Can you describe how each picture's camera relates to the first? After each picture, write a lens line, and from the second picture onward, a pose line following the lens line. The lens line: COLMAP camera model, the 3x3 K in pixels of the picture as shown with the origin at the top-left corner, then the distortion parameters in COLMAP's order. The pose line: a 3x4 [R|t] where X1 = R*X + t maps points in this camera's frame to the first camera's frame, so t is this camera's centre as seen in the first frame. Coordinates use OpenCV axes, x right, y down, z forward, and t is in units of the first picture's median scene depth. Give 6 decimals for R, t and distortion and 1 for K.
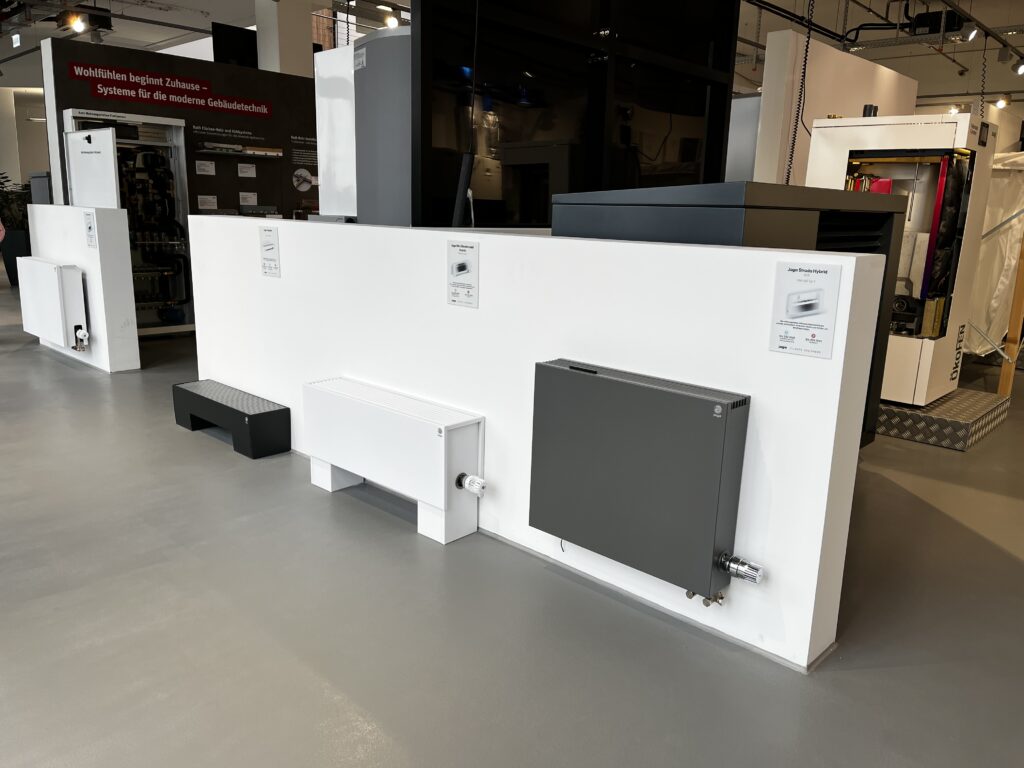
lens RADIAL K [[769.6, 0, 512.0], [0, 769.6, 384.0], [0, 0, 1]] dist [0.005723, -0.003398]
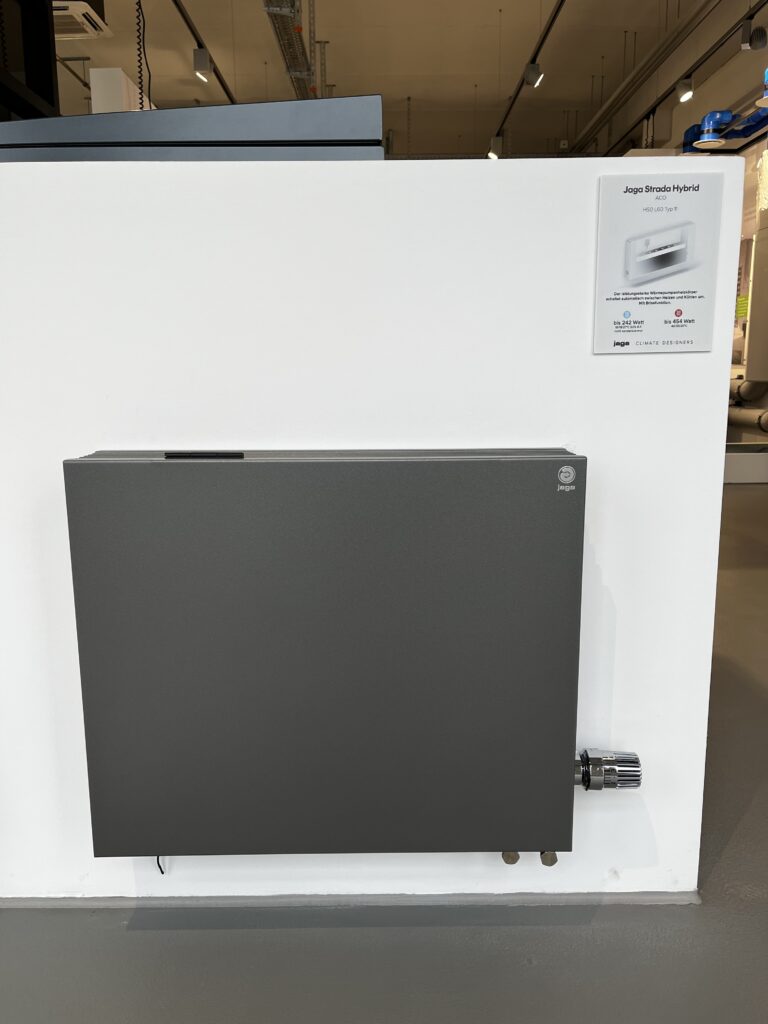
lens RADIAL K [[769.6, 0, 384.0], [0, 769.6, 512.0], [0, 0, 1]] dist [0.005723, -0.003398]
pose [[0.723578, -0.164062, 0.670461, -0.135723], [0.184861, 0.981919, 0.040769, 0.013881], [-0.665027, 0.094443, 0.740824, 0.673569]]
